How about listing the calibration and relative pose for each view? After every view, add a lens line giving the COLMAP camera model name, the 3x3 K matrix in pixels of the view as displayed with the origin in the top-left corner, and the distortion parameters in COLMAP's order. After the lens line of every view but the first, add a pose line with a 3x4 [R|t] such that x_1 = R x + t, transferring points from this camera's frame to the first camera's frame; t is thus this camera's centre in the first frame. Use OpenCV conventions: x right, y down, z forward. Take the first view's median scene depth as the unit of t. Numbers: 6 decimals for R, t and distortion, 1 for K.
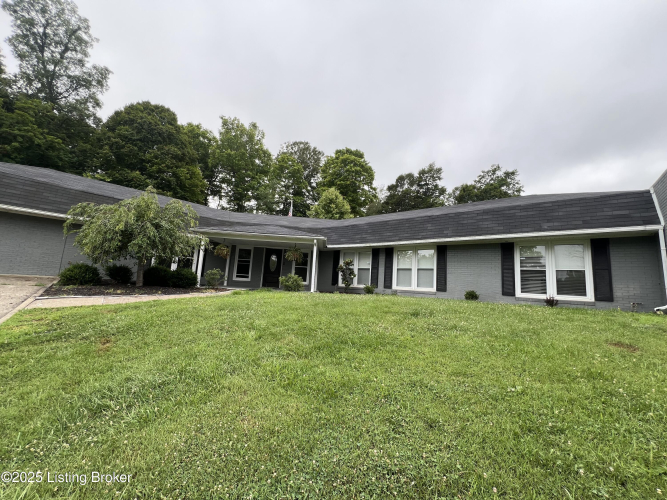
lens RADIAL K [[267.7, 0, 333.5], [0, 267.7, 250.0], [0, 0, 1]] dist [-0.000820, -0.000318]
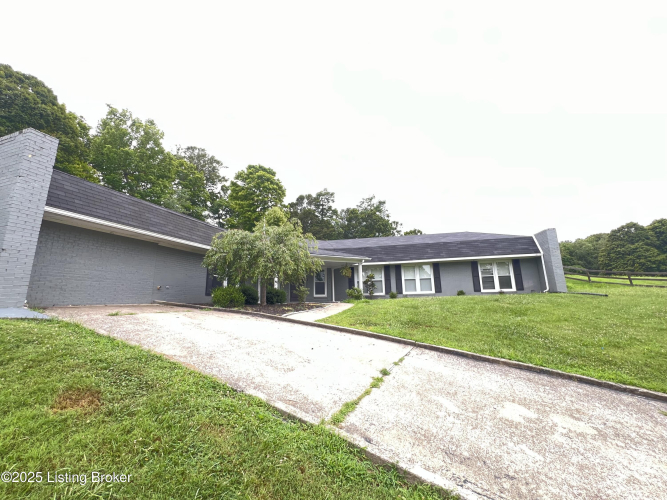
lens RADIAL K [[264.6, 0, 333.5], [0, 264.6, 250.0], [0, 0, 1]] dist [-0.000792, -0.000321]
pose [[0.877613, 0.001875, 0.479366, -0.739664], [0.018559, 0.999110, -0.037885, -0.040011], [-0.479010, 0.042145, 0.876797, -0.056115]]
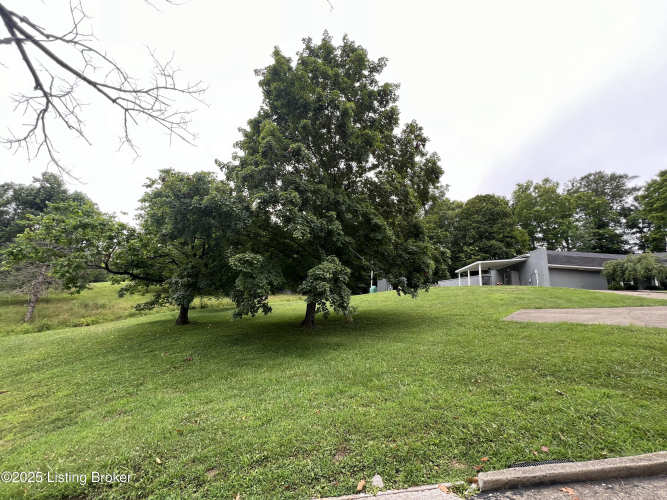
lens RADIAL K [[267.7, 0, 333.5], [0, 267.7, 250.0], [0, 0, 1]] dist [-0.000820, -0.000318]
pose [[0.674596, -0.187133, -0.714073, -0.576477], [0.060524, 0.978099, -0.199147, 0.044044], [0.735701, 0.091126, 0.671148, -1.733270]]
